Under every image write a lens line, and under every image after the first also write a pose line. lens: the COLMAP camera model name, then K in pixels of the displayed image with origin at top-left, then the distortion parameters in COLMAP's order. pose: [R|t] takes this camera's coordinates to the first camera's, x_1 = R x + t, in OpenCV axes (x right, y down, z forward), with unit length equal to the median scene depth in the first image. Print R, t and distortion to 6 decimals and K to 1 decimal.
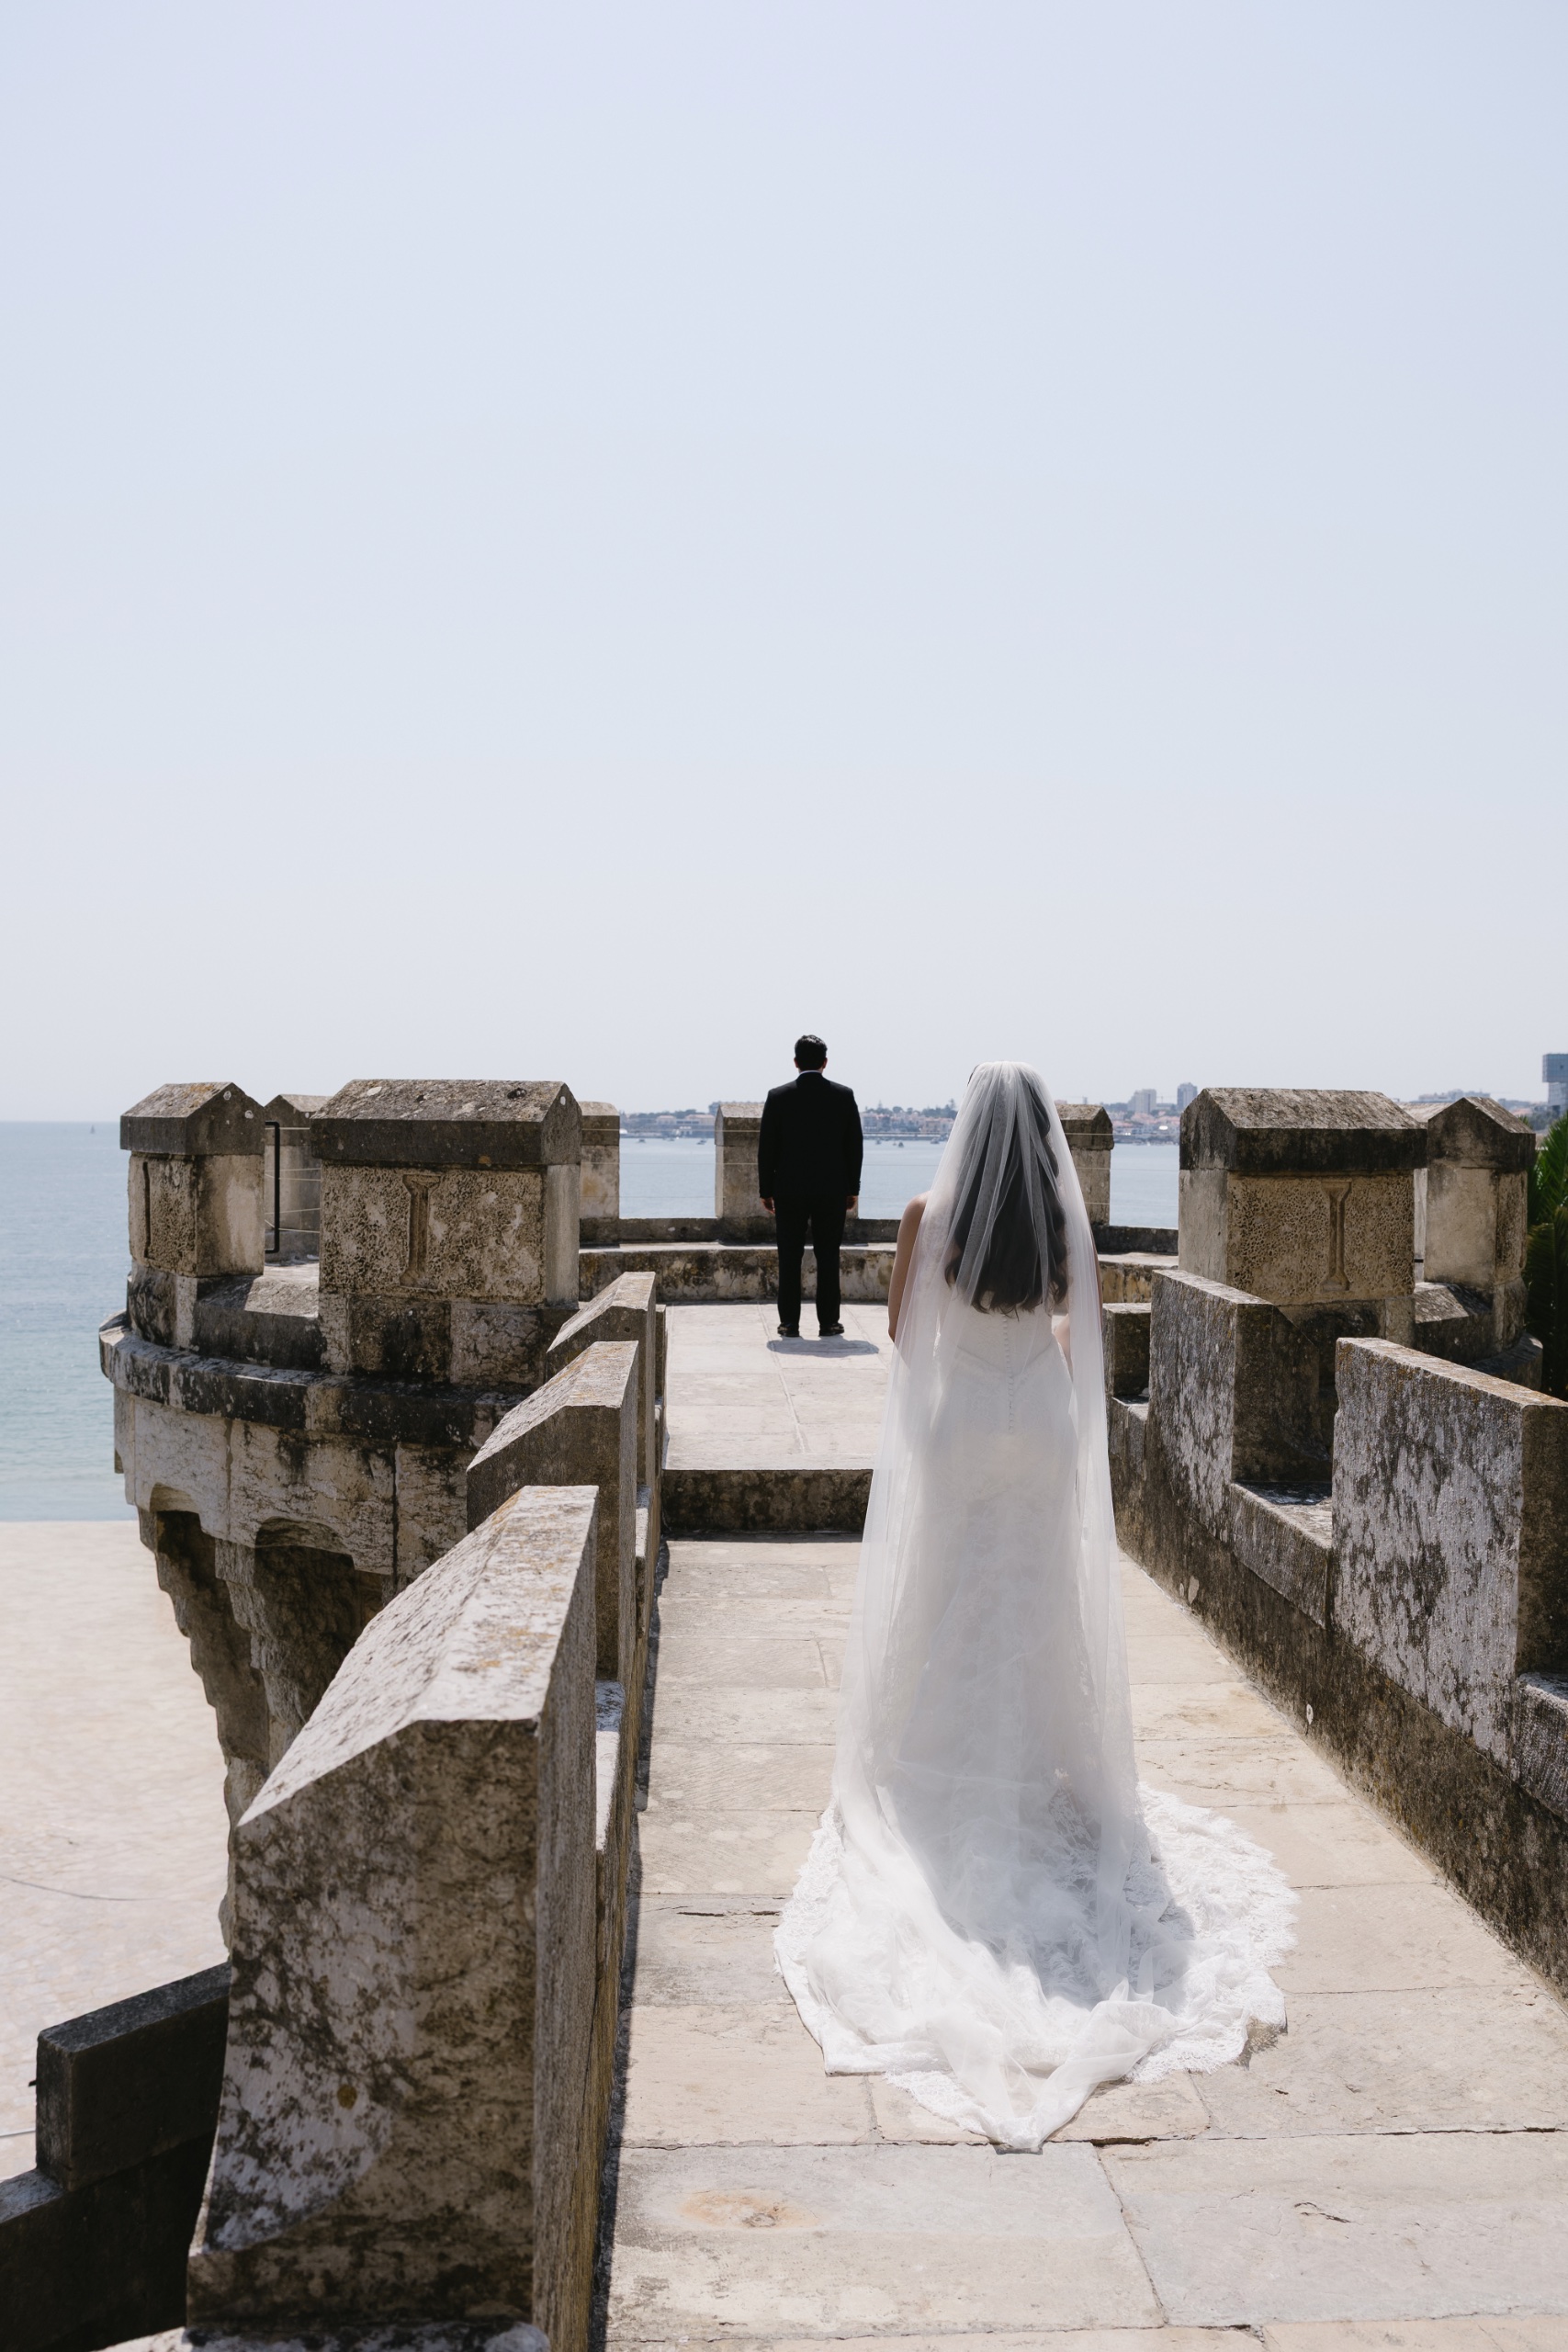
lens RADIAL K [[1948.7, 0, 750.1], [0, 1948.7, 1250.0], [0, 0, 1]] dist [-0.022601, 0.017949]
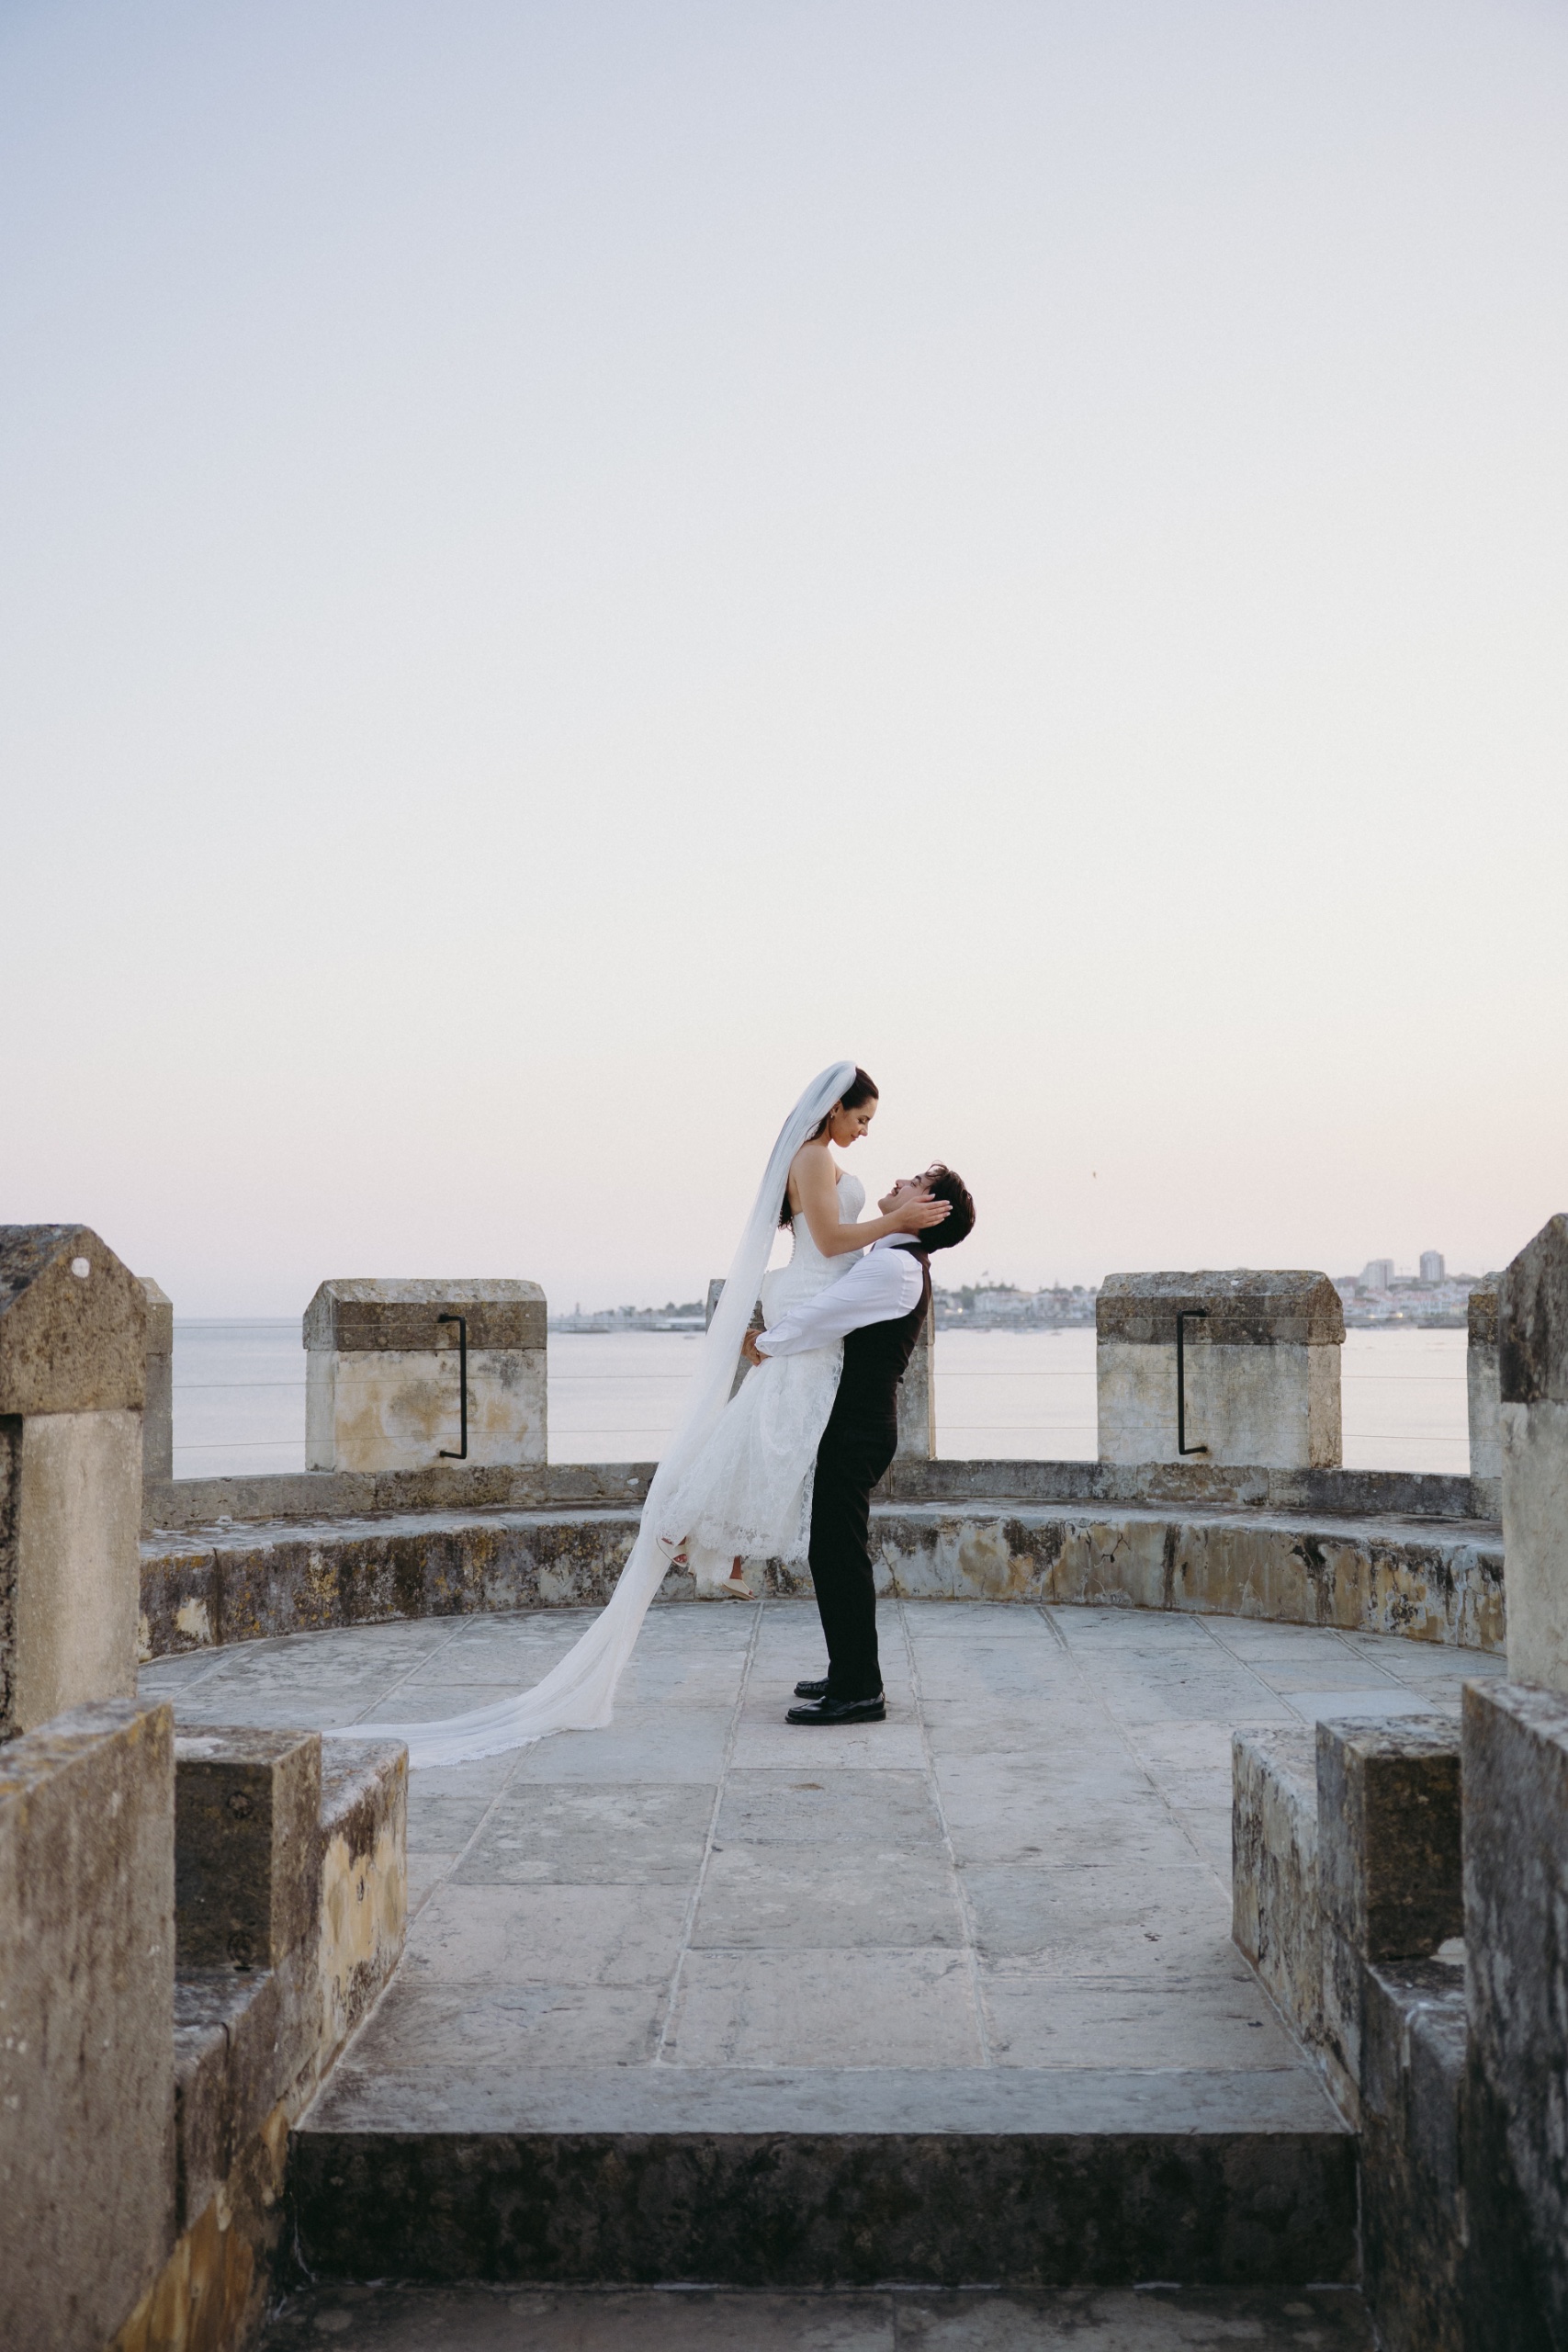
lens RADIAL K [[2444.9, 0, 772.1], [0, 2444.9, 1268.1], [0, 0, 1]] dist [-0.003628, 0.036480]
pose [[0.998860, -0.015708, -0.045071, 0.083331], [0.011971, 0.996558, -0.082033, -0.028792], [0.046204, 0.081400, 0.995610, 0.450078]]
